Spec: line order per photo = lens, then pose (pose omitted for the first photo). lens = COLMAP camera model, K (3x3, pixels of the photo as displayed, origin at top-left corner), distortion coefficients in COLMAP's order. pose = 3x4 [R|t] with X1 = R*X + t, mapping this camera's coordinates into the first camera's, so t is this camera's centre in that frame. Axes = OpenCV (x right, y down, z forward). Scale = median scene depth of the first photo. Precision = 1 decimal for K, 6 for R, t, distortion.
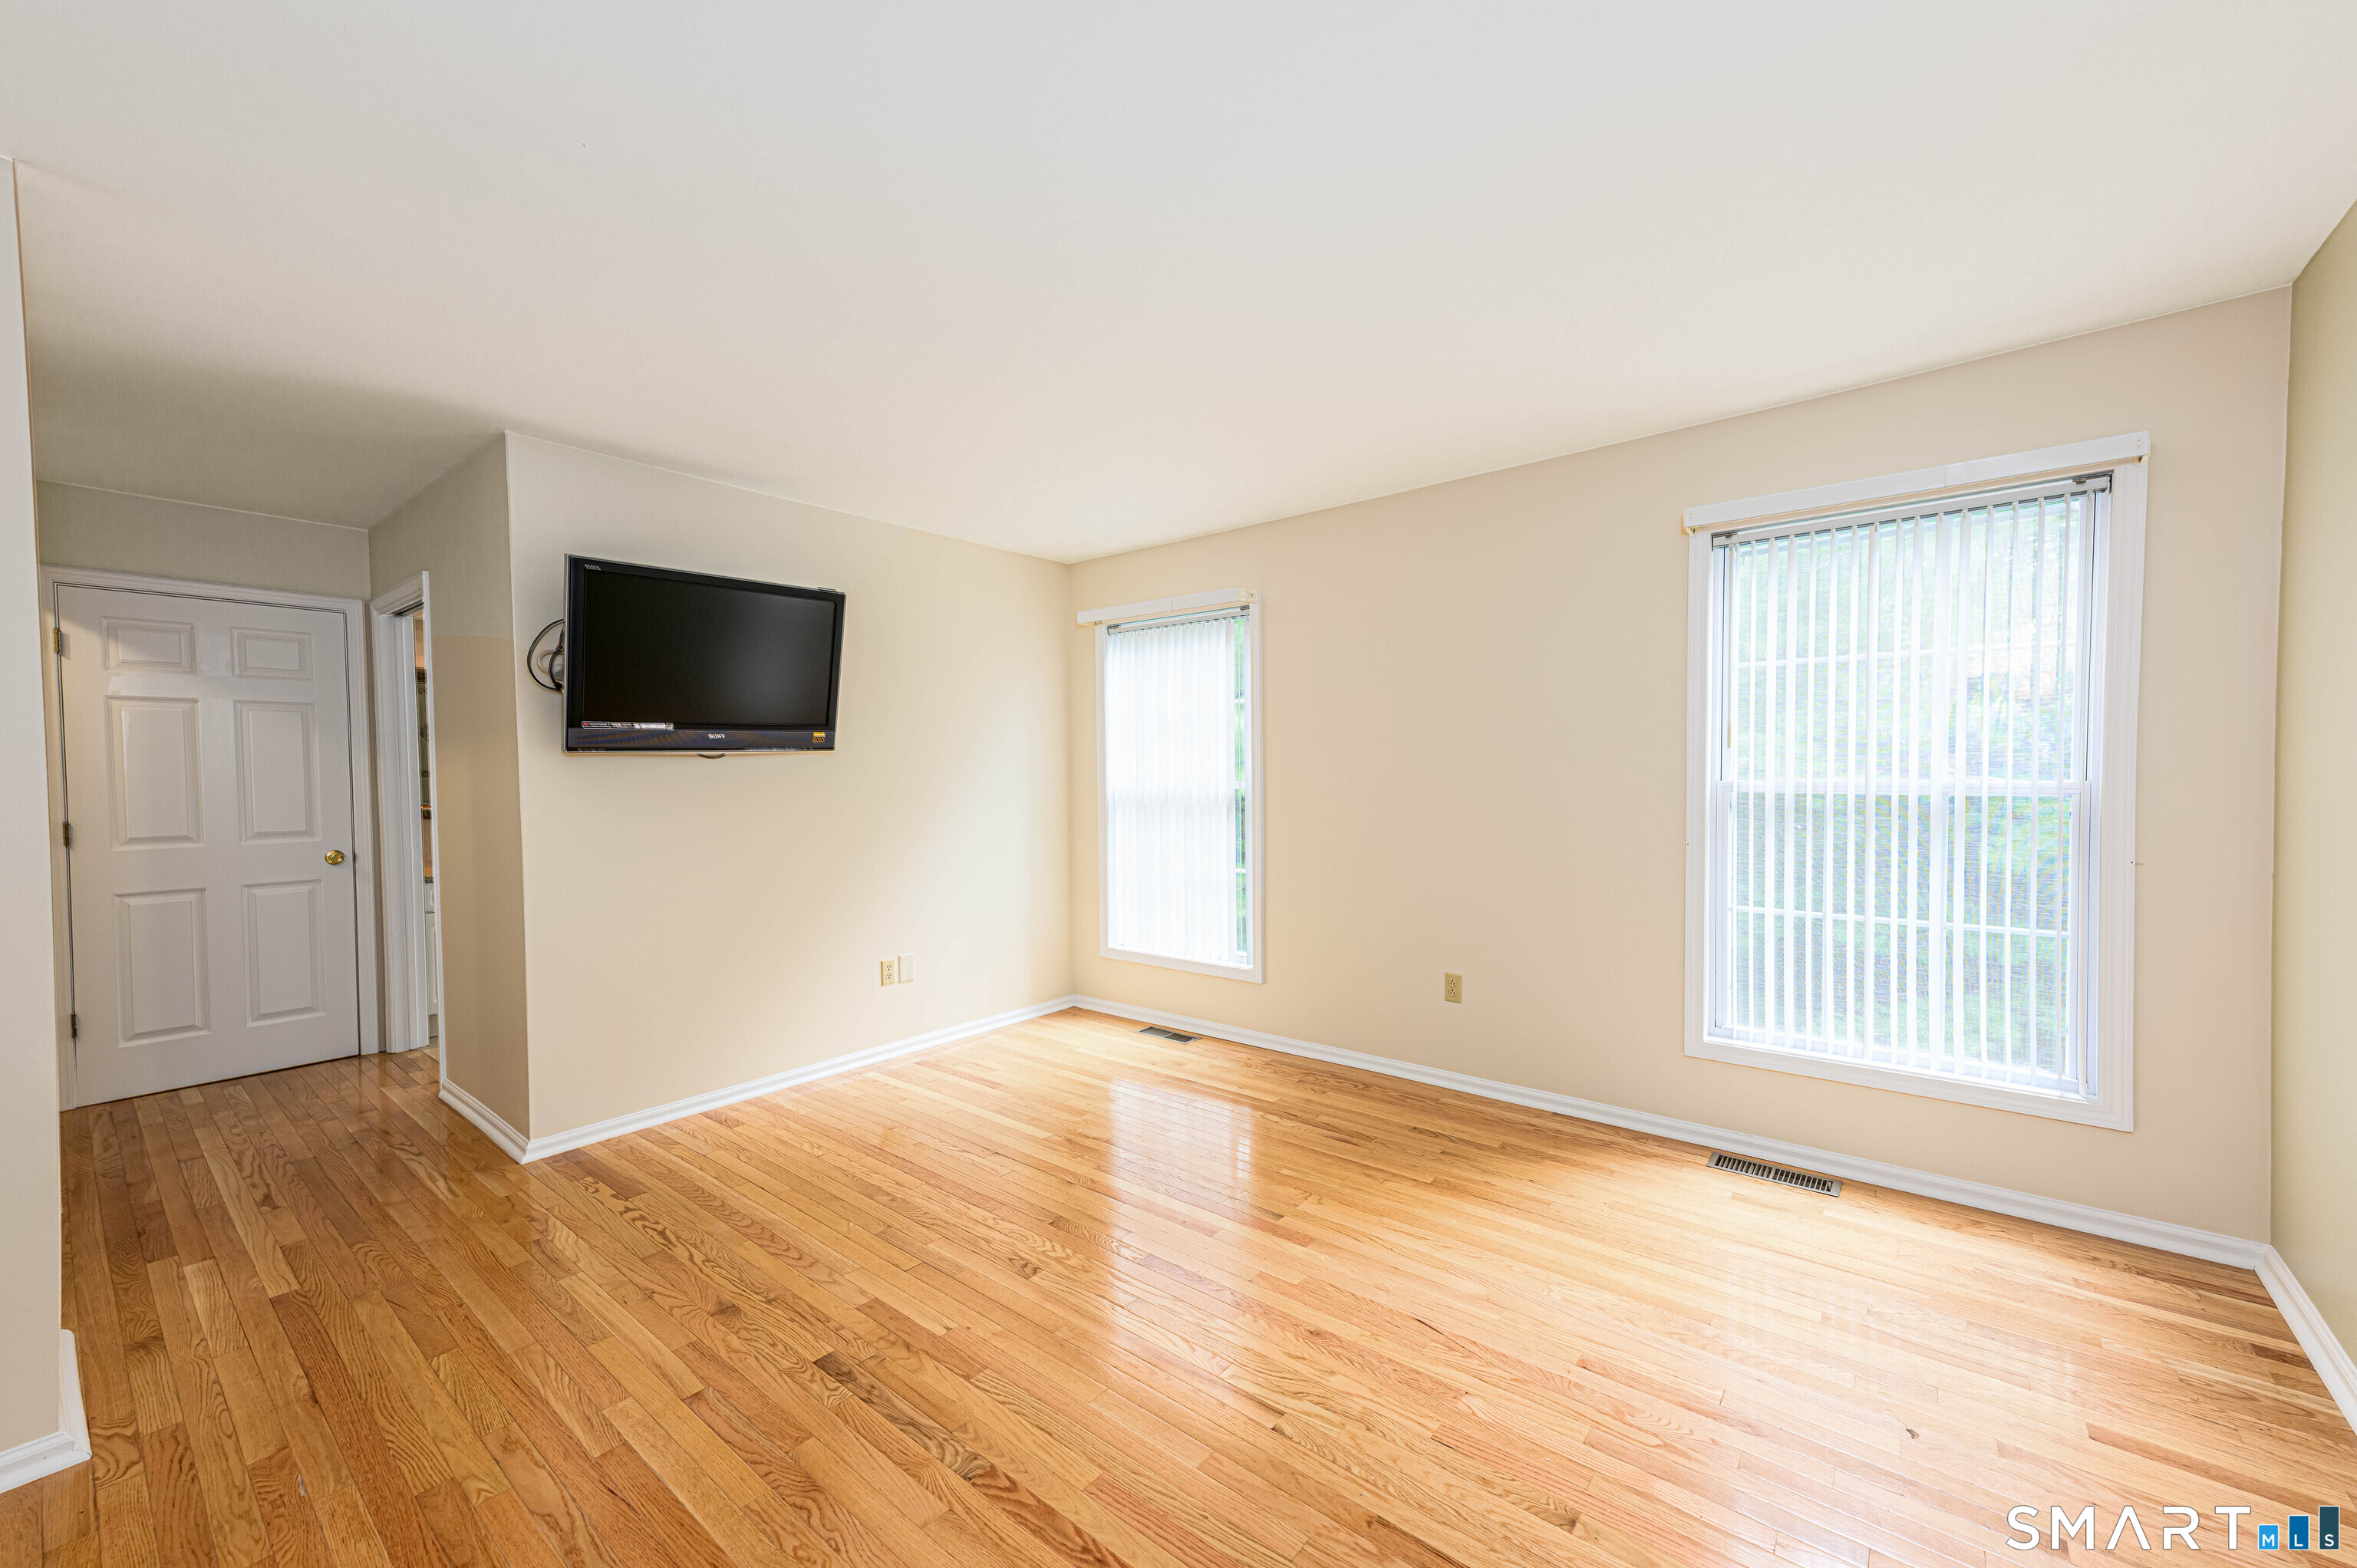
lens RADIAL K [[920.2, 0, 1162.8], [0, 920.2, 794.0], [0, 0, 1]] dist [0.023059, 0.000760]
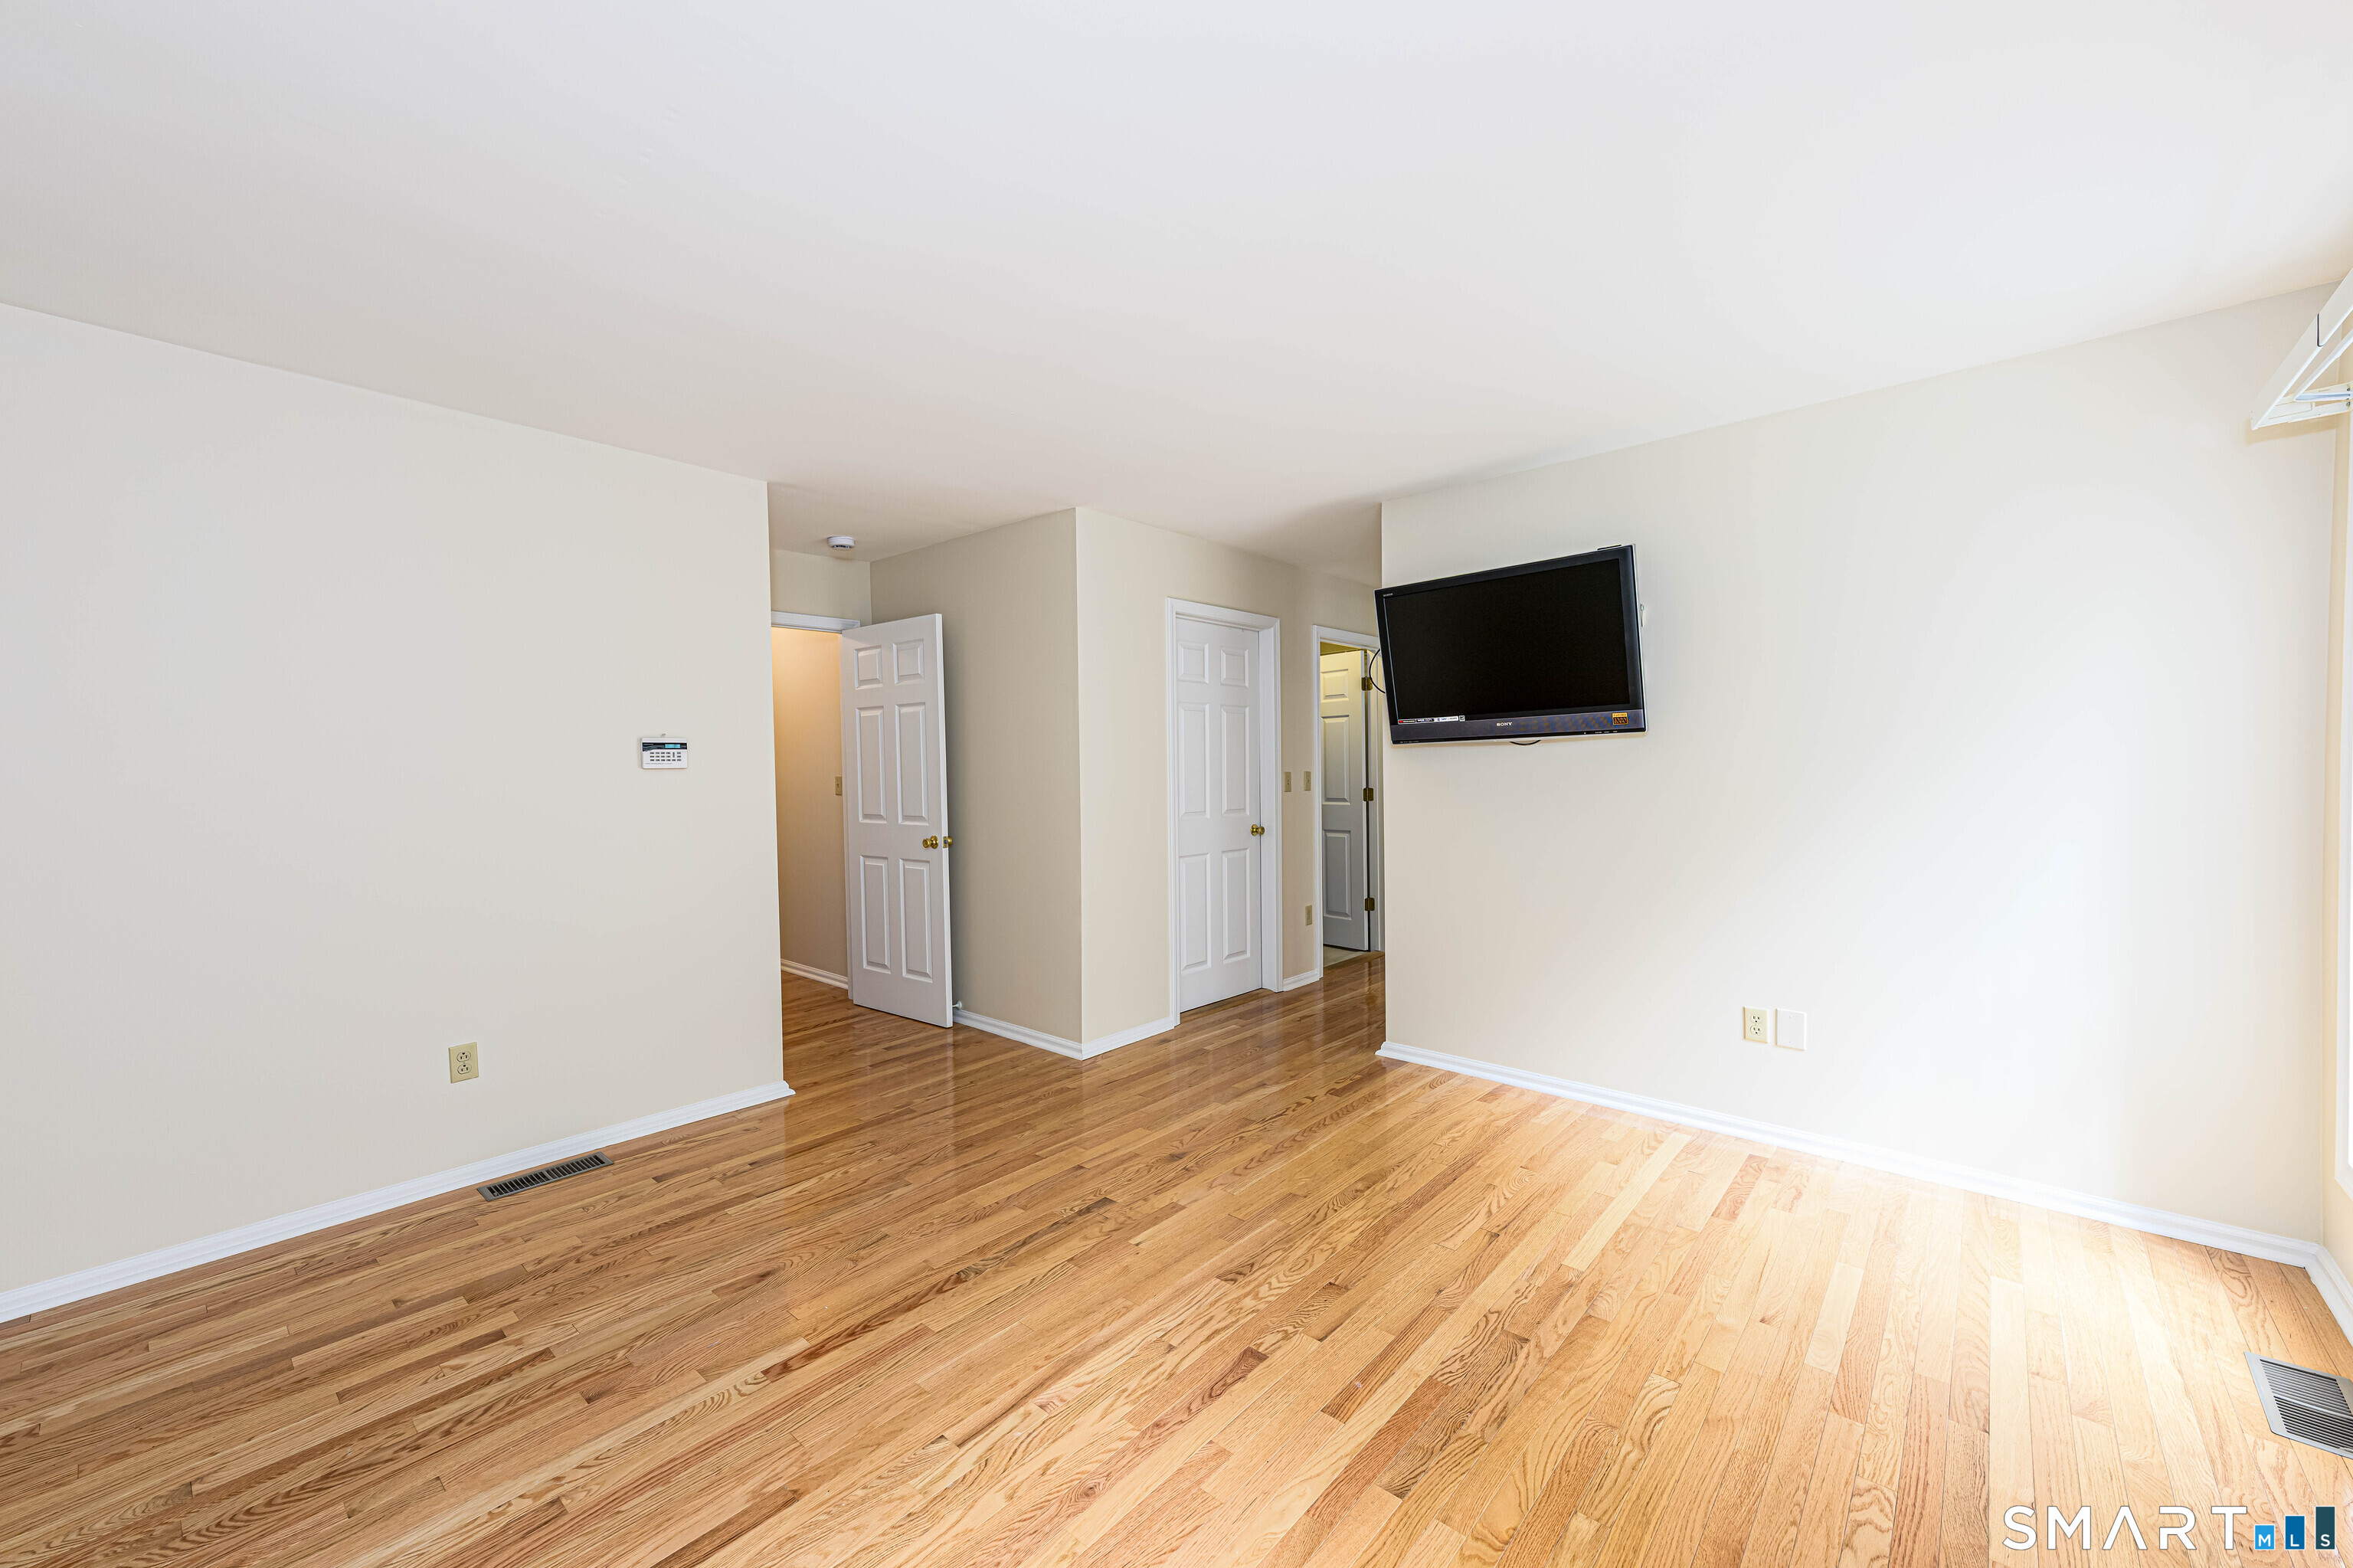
lens RADIAL K [[918.7, 0, 1160.8], [0, 918.7, 794.0], [0, 0, 1]] dist [0.023059, 0.000760]
pose [[-0.034150, 0.039559, -0.998633, 0.616727], [-0.011548, 0.999134, 0.039974, -0.023898], [0.999350, 0.012898, -0.033664, 0.724482]]
